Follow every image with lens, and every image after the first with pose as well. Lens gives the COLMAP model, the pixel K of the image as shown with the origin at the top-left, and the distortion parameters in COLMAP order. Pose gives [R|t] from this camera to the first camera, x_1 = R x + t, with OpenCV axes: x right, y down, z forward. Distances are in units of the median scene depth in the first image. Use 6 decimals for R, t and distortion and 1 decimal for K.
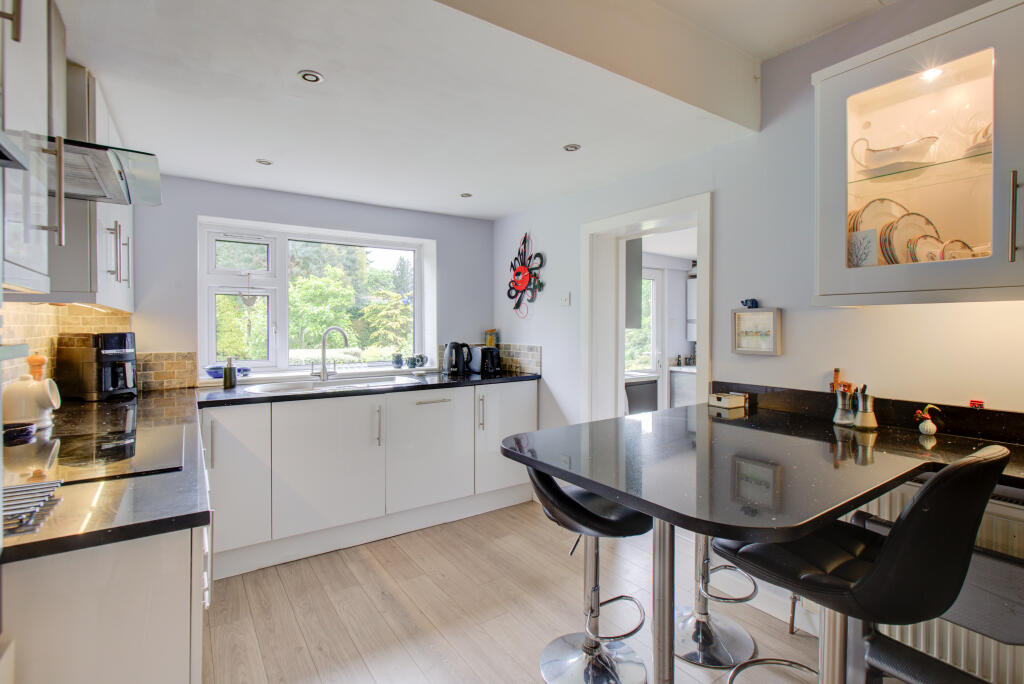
lens RADIAL K [[482.3, 0, 504.5], [0, 482.3, 331.7], [0, 0, 1]] dist [0.000783, 0.000233]
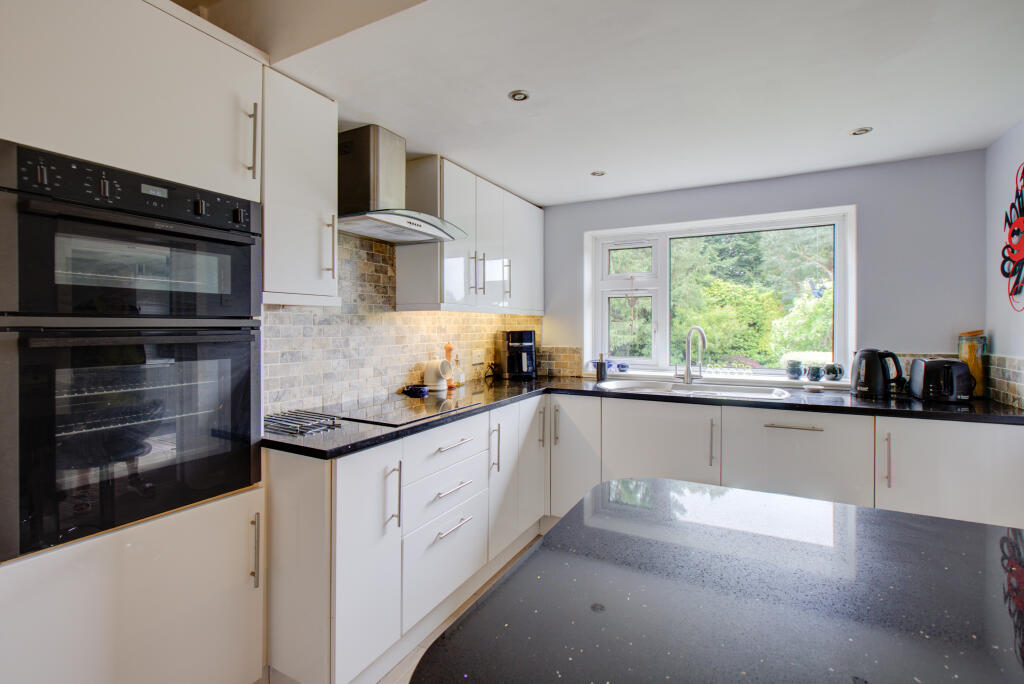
lens RADIAL K [[482.3, 0, 504.5], [0, 482.3, 331.7], [0, 0, 1]] dist [0.000783, 0.000233]
pose [[0.462904, 0.012316, -0.886323, 0.289287], [-0.008564, 0.999919, 0.009422, -0.005486], [0.886367, 0.003229, 0.462972, 0.249562]]
